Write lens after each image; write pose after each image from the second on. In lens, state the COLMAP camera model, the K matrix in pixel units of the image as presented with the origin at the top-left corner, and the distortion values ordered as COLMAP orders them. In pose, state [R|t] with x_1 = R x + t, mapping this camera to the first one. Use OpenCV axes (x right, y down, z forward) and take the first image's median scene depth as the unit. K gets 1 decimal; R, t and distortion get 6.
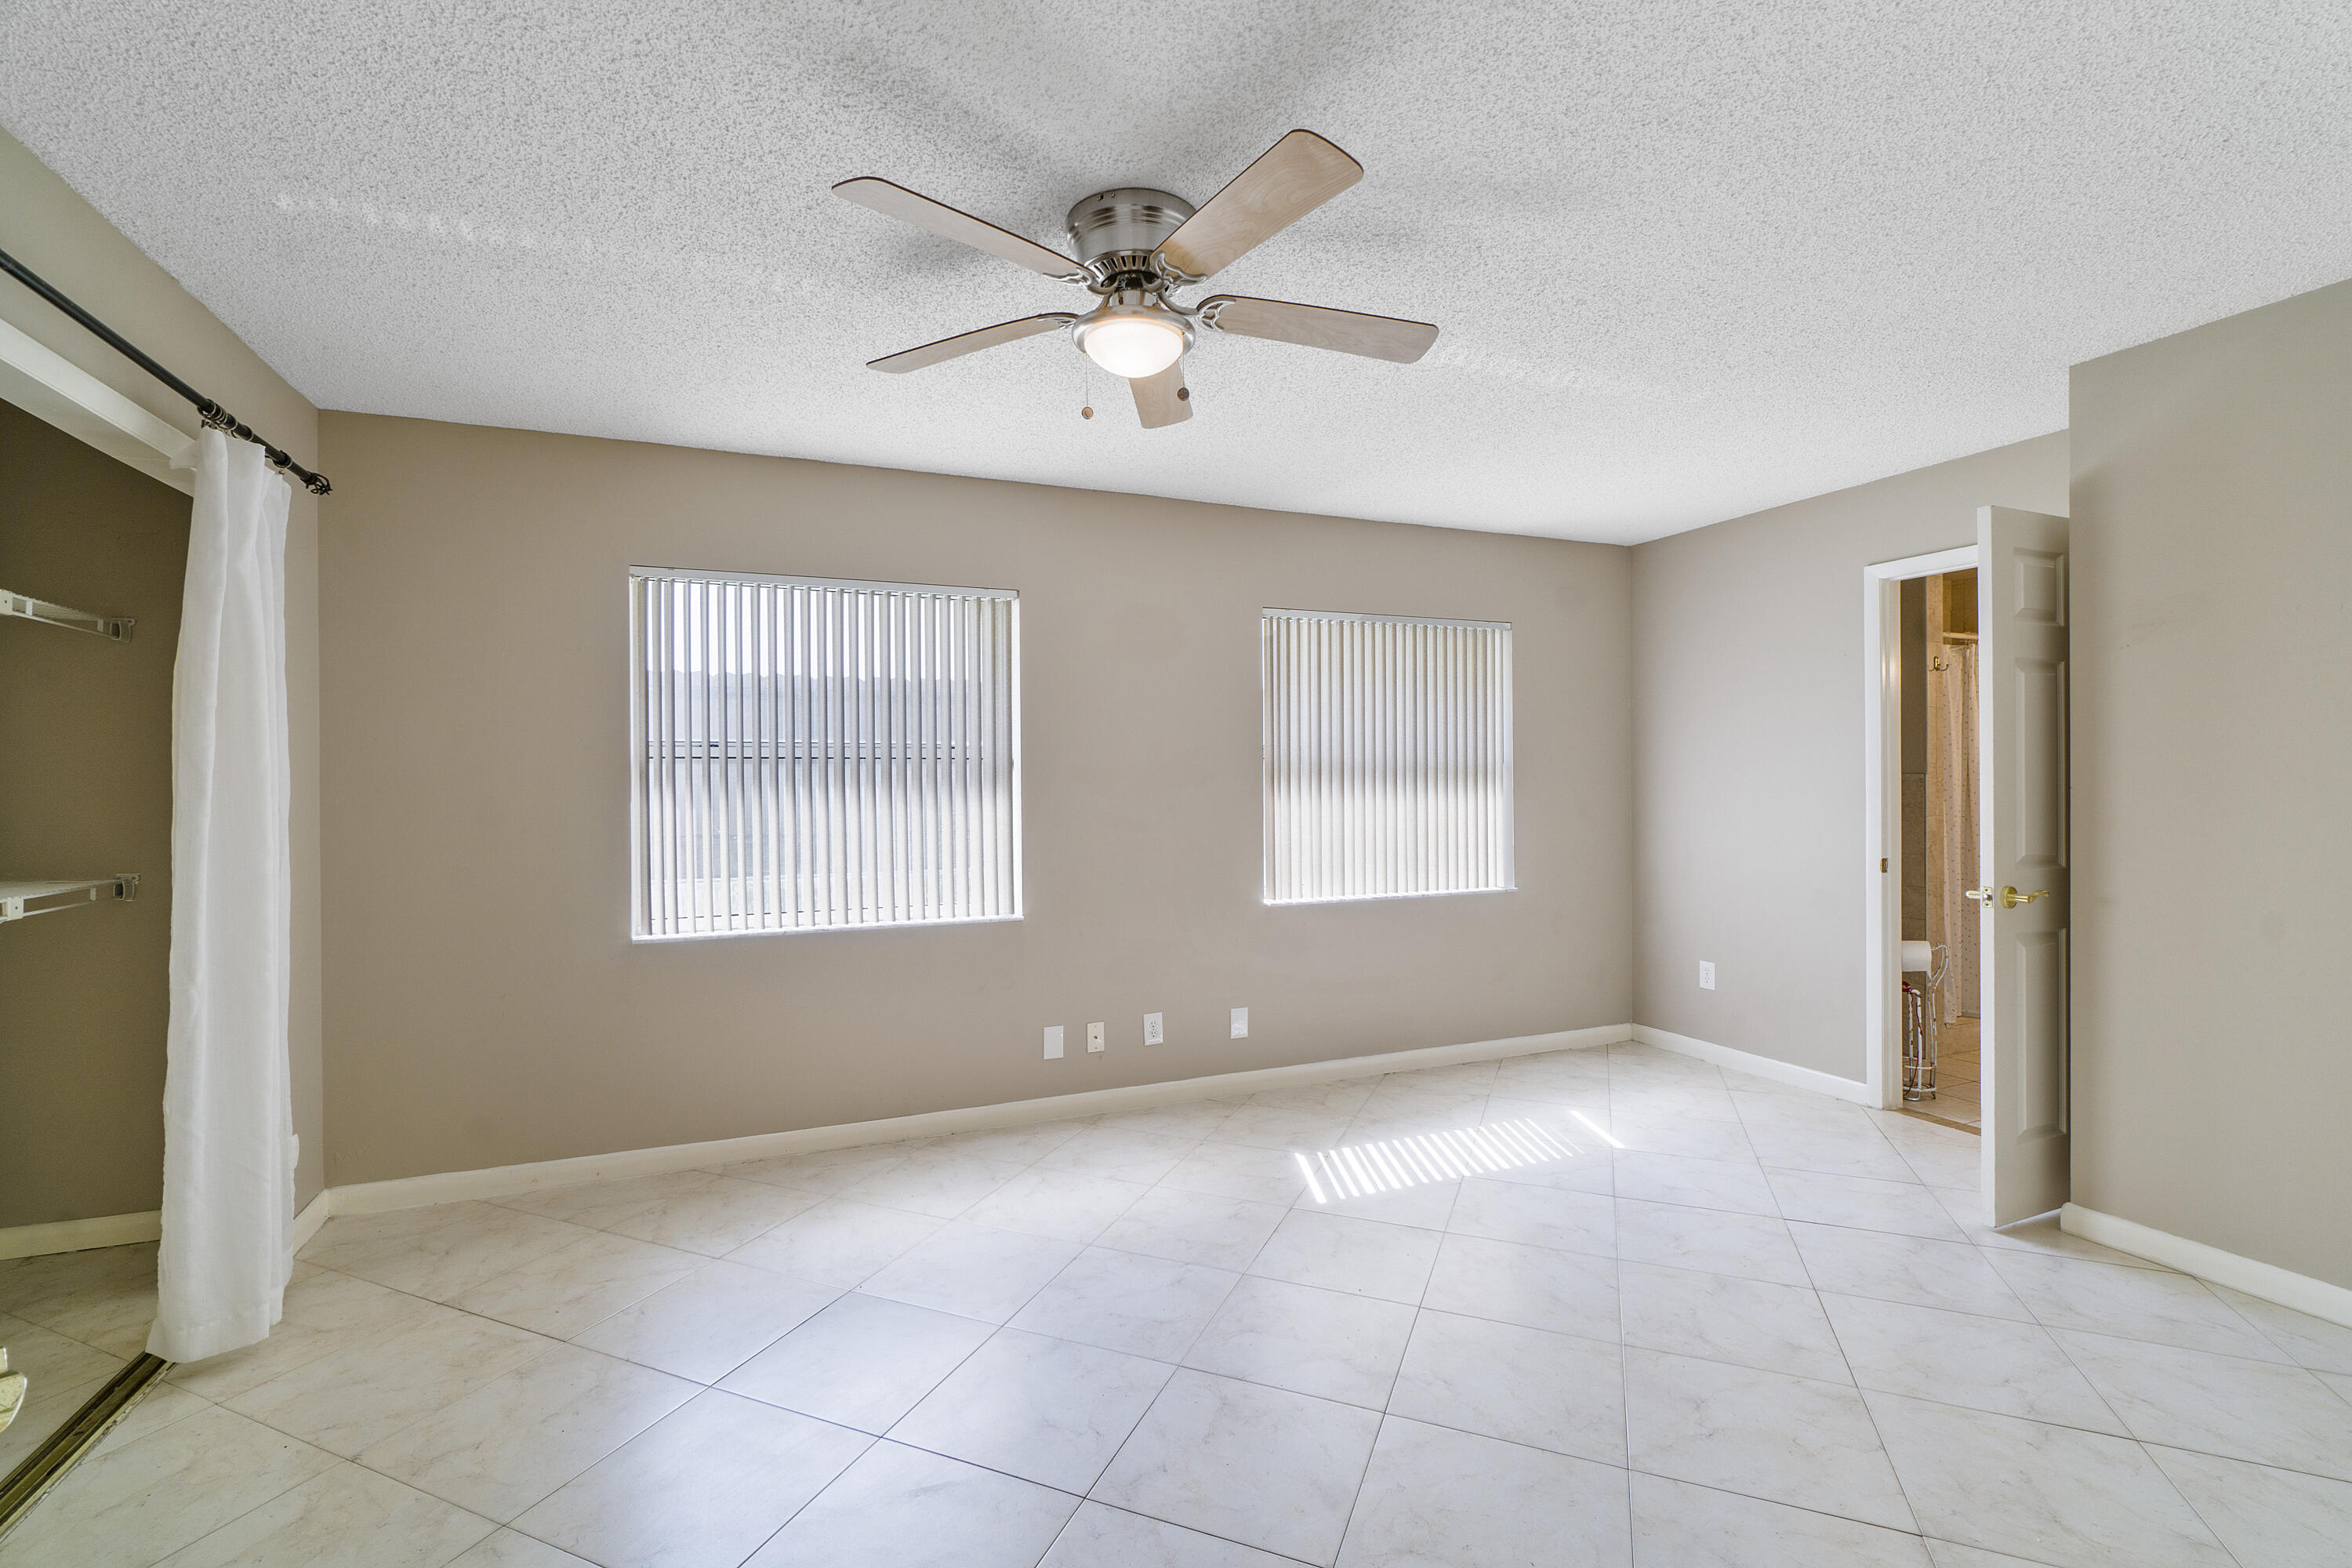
lens RADIAL K [[1016.5, 0, 1166.3], [0, 1016.5, 784.5], [0, 0, 1]] dist [-0.002284, 0.000616]
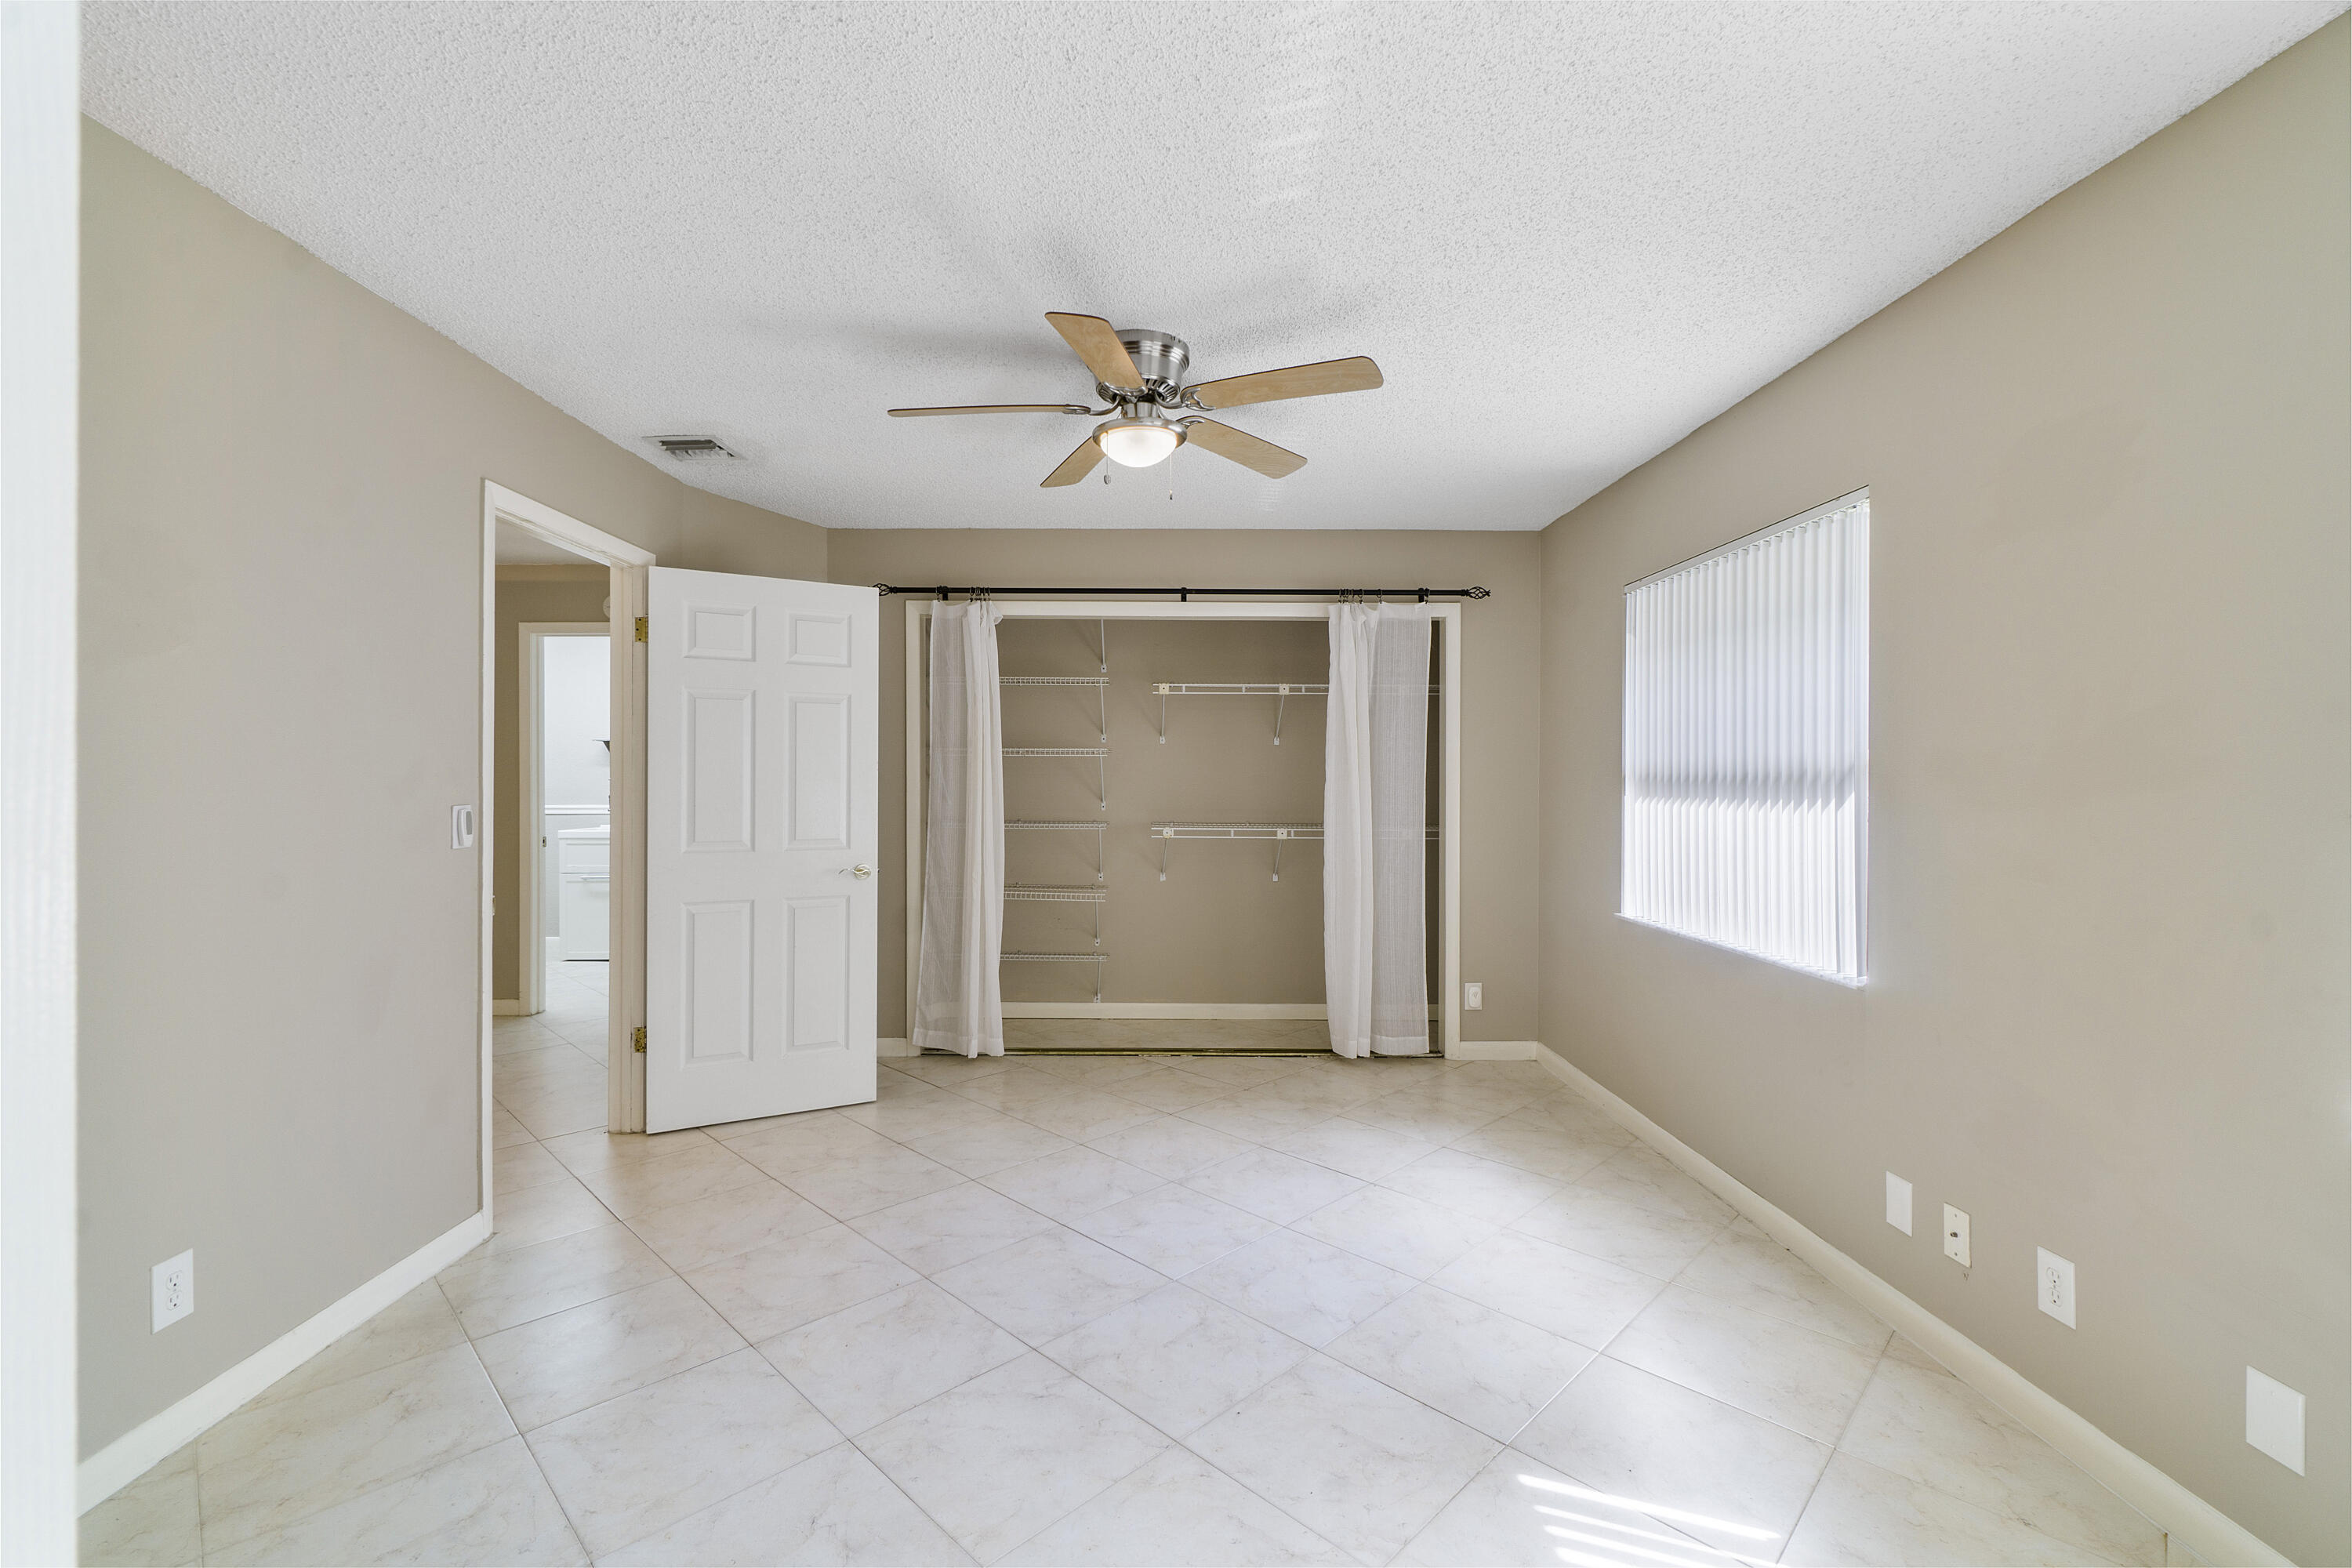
lens RADIAL K [[1016.5, 0, 1167.7], [0, 1016.5, 788.0], [0, 0, 1]] dist [-0.002284, 0.000616]
pose [[-0.372589, 0.011959, -0.927919, 0.719803], [-0.007482, 0.999846, 0.015891, -0.005642], [0.927966, 0.012864, -0.372442, 0.939172]]
